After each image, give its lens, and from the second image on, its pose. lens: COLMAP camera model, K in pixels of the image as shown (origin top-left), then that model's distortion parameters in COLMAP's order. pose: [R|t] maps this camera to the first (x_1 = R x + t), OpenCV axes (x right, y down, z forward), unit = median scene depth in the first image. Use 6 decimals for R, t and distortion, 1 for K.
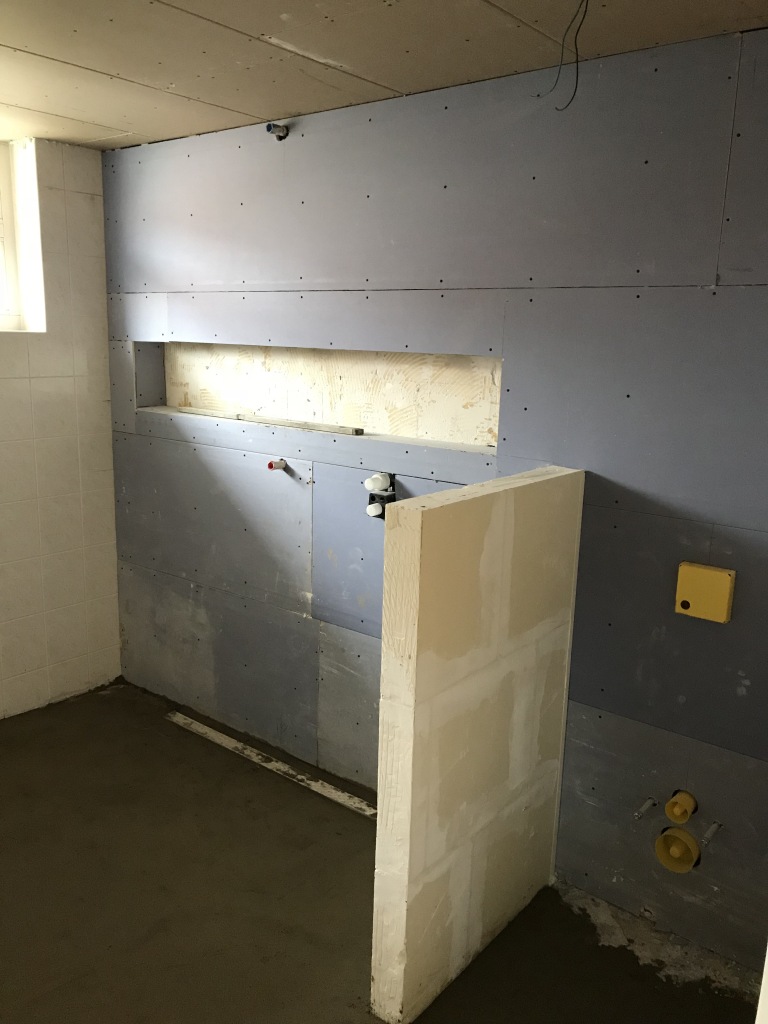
lens RADIAL K [[842.1, 0, 381.1], [0, 842.1, 510.6], [0, 0, 1]] dist [0.017727, -0.004213]
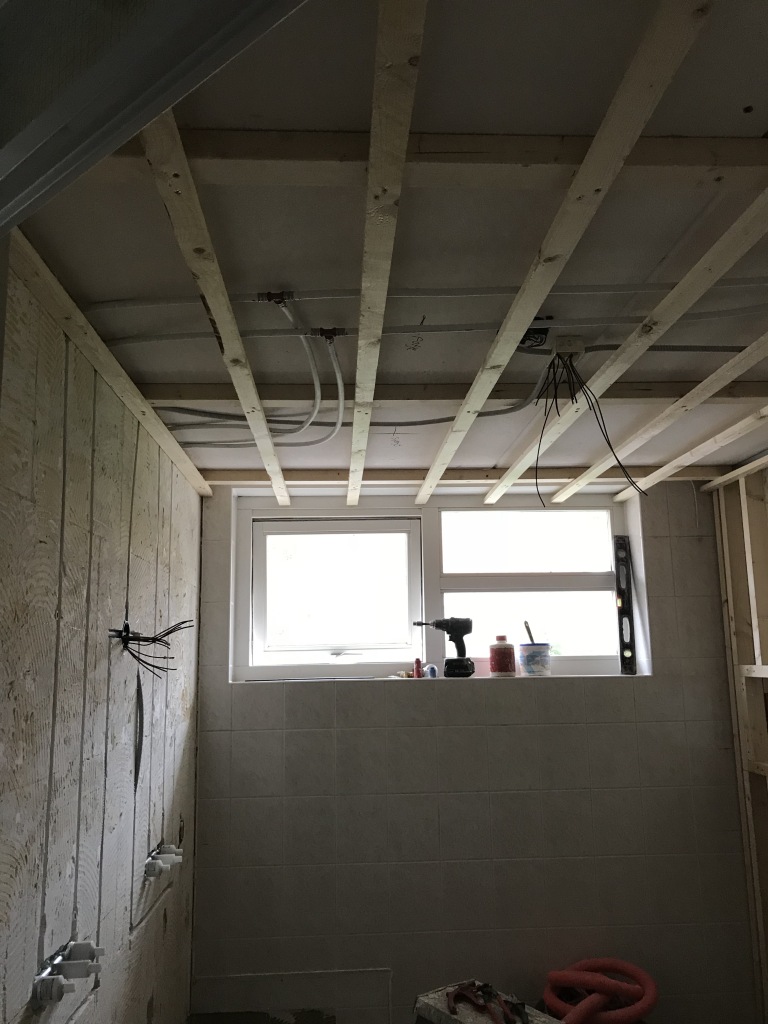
lens RADIAL K [[842.1, 0, 384.6], [0, 842.1, 502.1], [0, 0, 1]] dist [0.017727, -0.004213]
pose [[0.669888, -0.173032, -0.722018, 0.198567], [-0.119442, 0.934683, -0.334816, -0.043282], [0.732792, 0.310528, 0.605466, 0.147973]]
